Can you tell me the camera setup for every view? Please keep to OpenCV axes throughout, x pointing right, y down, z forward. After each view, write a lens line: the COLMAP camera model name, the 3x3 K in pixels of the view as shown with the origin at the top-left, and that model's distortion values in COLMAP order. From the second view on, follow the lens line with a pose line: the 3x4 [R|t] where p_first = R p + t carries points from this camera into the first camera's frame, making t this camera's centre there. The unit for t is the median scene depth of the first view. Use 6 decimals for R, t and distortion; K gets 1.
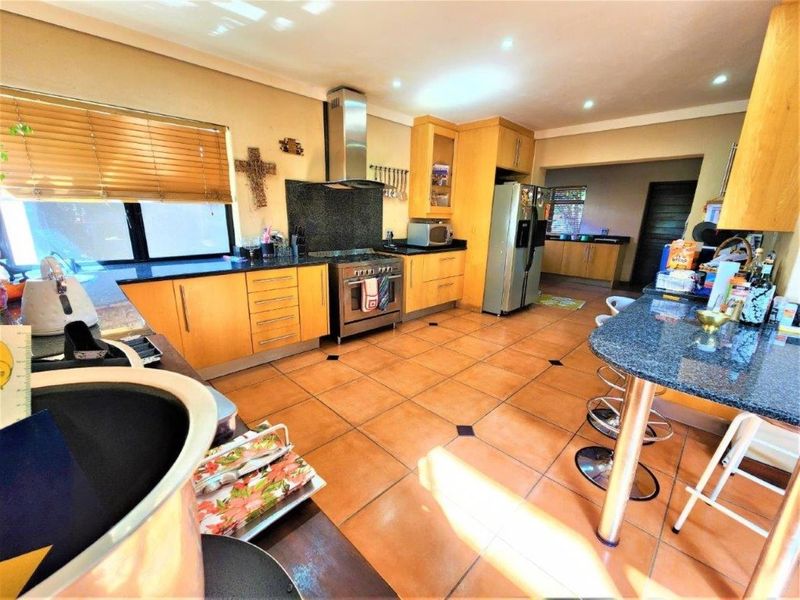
lens RADIAL K [[331.4, 0, 399.0], [0, 331.4, 302.5], [0, 0, 1]] dist [-0.001380, -0.000426]
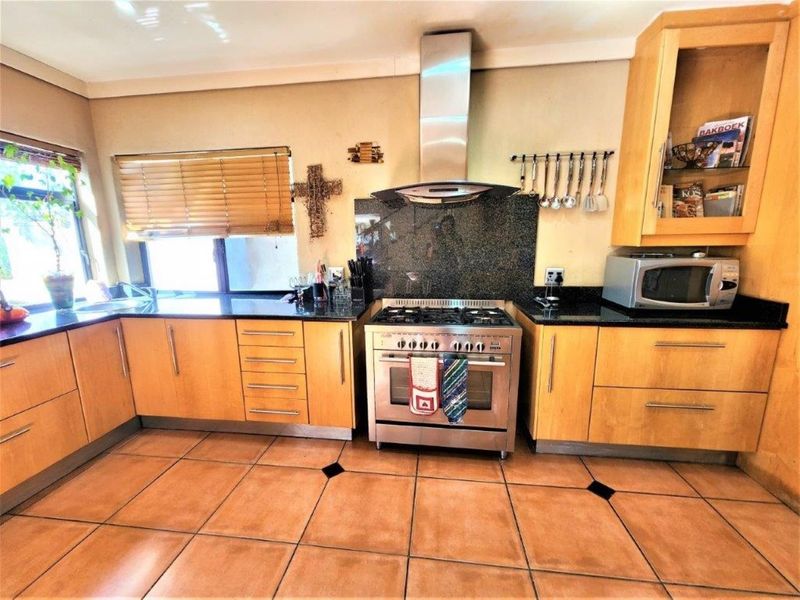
lens RADIAL K [[331.4, 0, 399.0], [0, 331.4, 302.5], [0, 0, 1]] dist [-0.001380, -0.000426]
pose [[0.617048, 0.114104, -0.778609, 0.260296], [-0.177739, 0.984072, 0.003356, -0.134420], [0.766591, 0.136318, 0.627500, 0.524144]]
